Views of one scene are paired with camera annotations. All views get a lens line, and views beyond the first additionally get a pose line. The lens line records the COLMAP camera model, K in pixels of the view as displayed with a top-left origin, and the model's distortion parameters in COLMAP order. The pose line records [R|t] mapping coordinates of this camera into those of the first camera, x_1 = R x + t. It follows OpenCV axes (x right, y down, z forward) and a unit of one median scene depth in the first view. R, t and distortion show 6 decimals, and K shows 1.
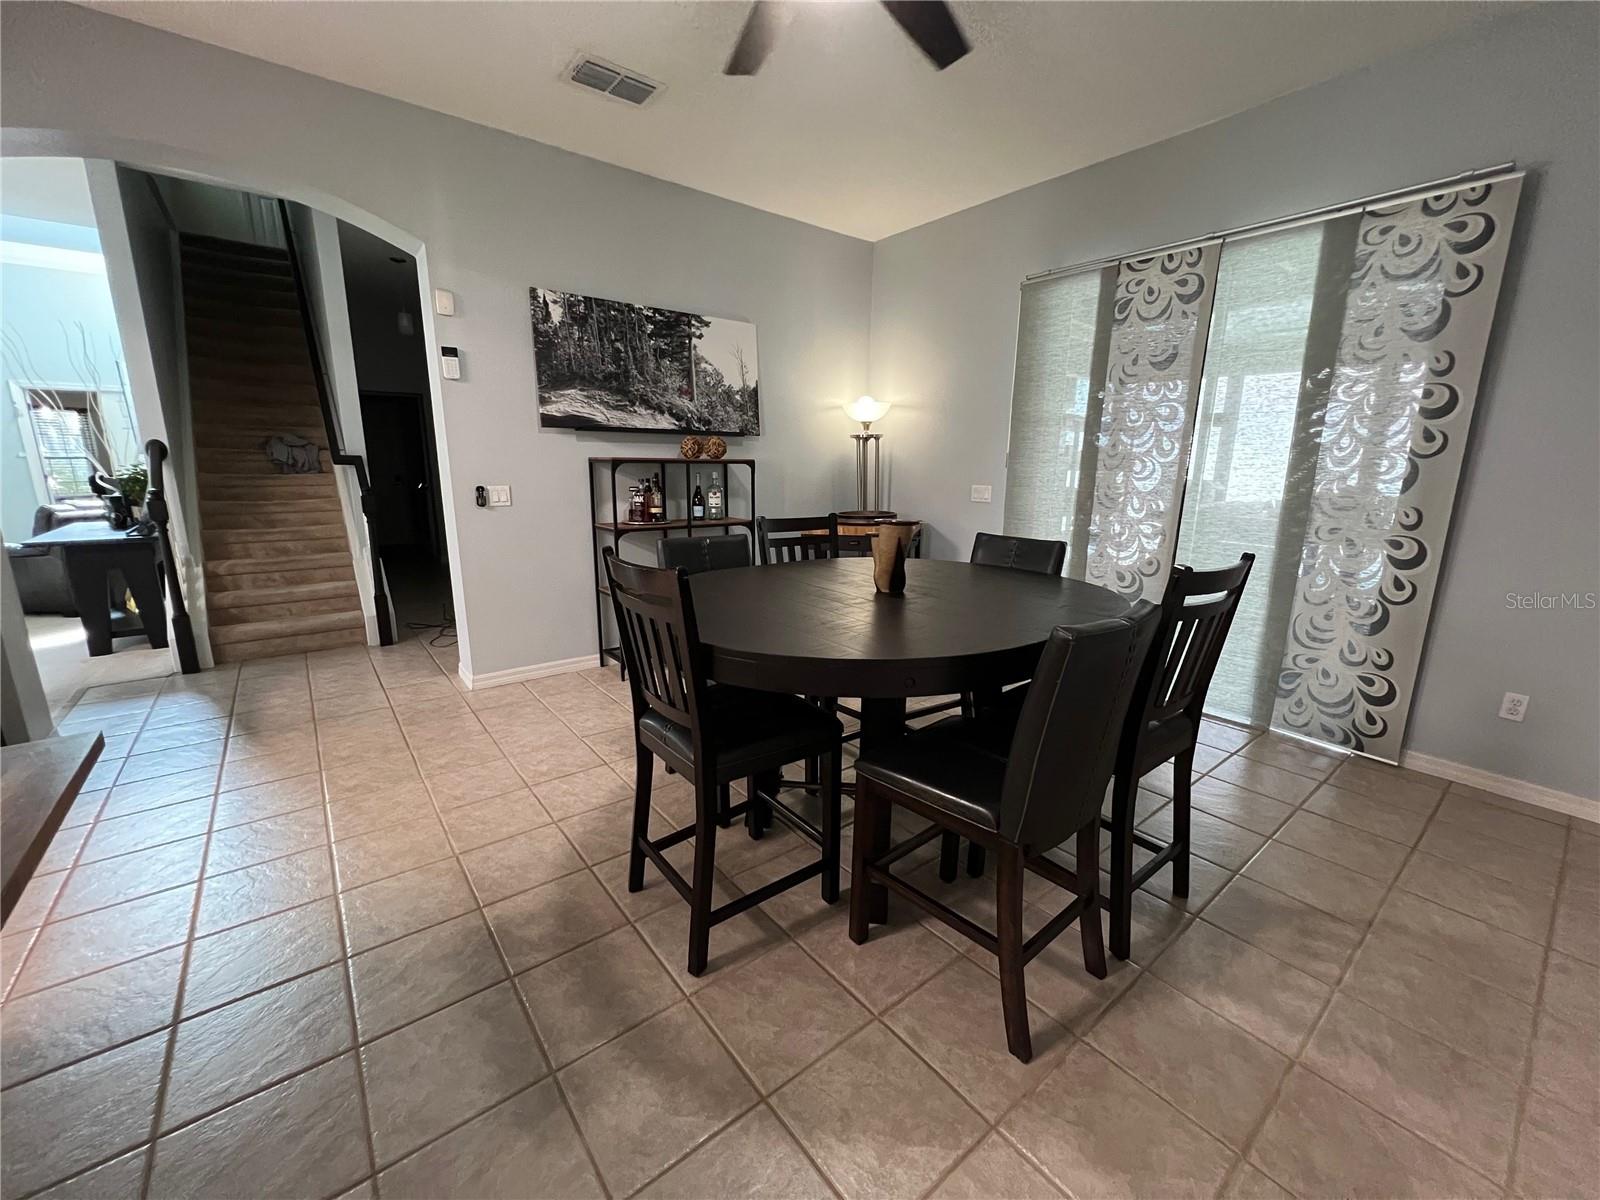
lens RADIAL K [[640.3, 0, 800.2], [0, 640.3, 600.2], [0, 0, 1]] dist [-0.003544, 0.001154]
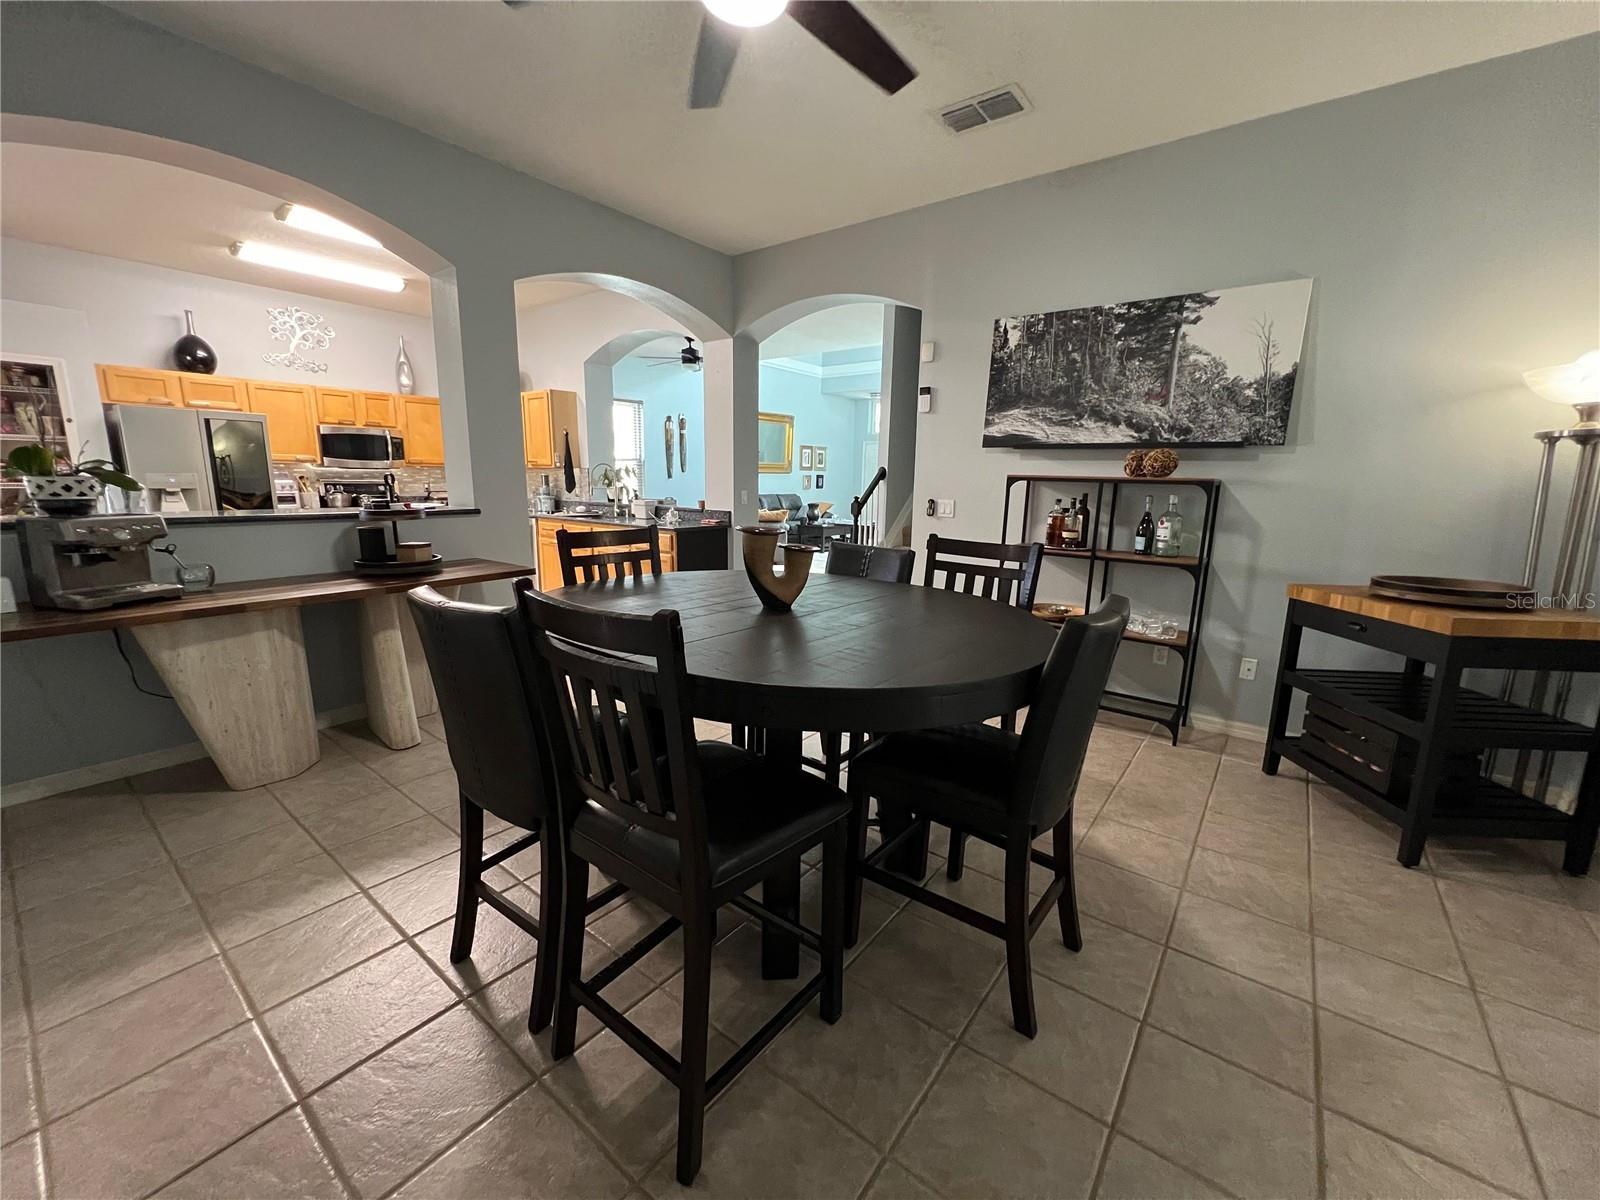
lens RADIAL K [[640.3, 0, 799.5], [0, 640.3, 601.2], [0, 0, 1]] dist [-0.003544, 0.001154]
pose [[0.237868, 0.181803, -0.954131, 0.549010], [-0.226357, 0.965655, 0.127568, -0.079621], [0.944554, 0.185630, 0.270851, 0.421783]]
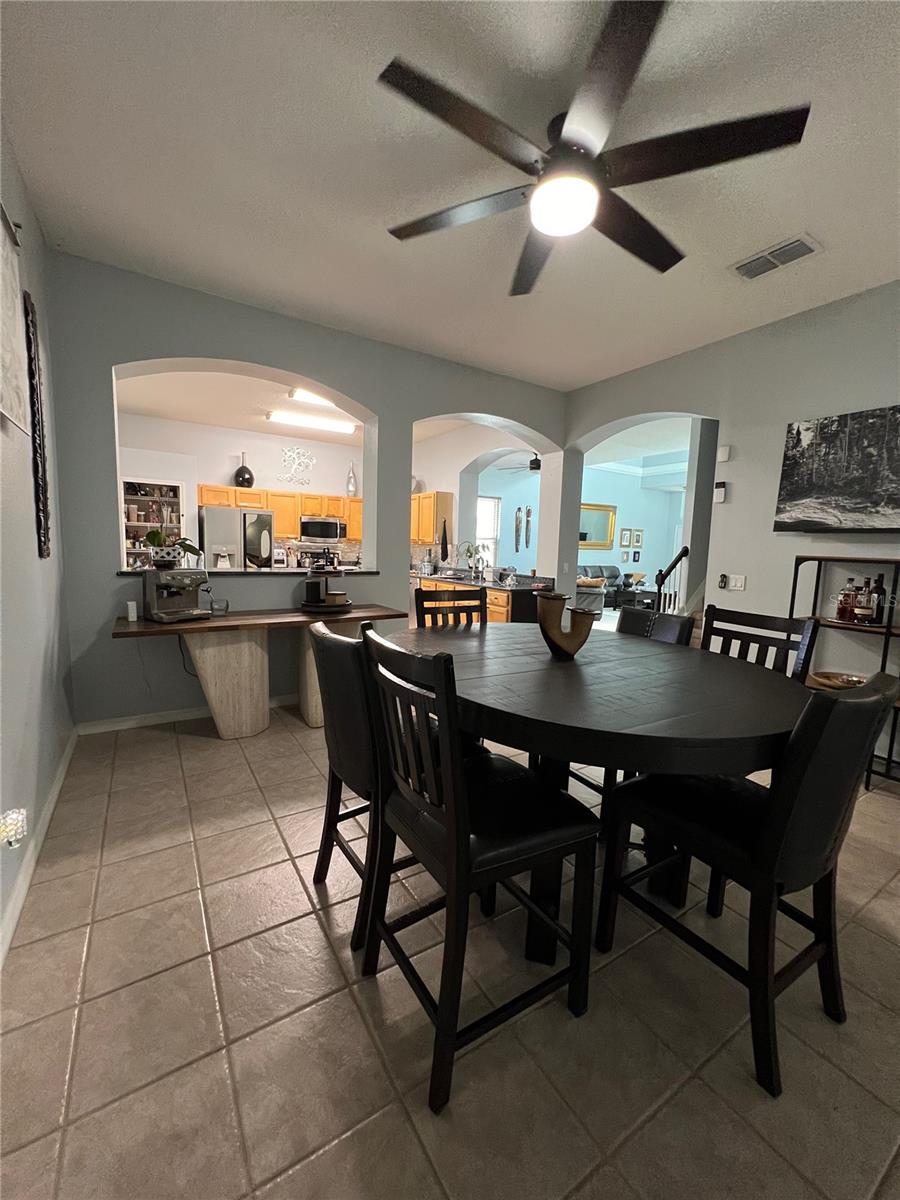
lens RADIAL K [[480.2, 0, 451.5], [0, 480.2, 599.6], [0, 0, 1]] dist [-0.003544, 0.001154]
pose [[-0.104753, 0.098251, -0.989633, 0.548615], [-0.247737, 0.961160, 0.121648, -0.091924], [0.963147, 0.257912, -0.076344, 0.455843]]
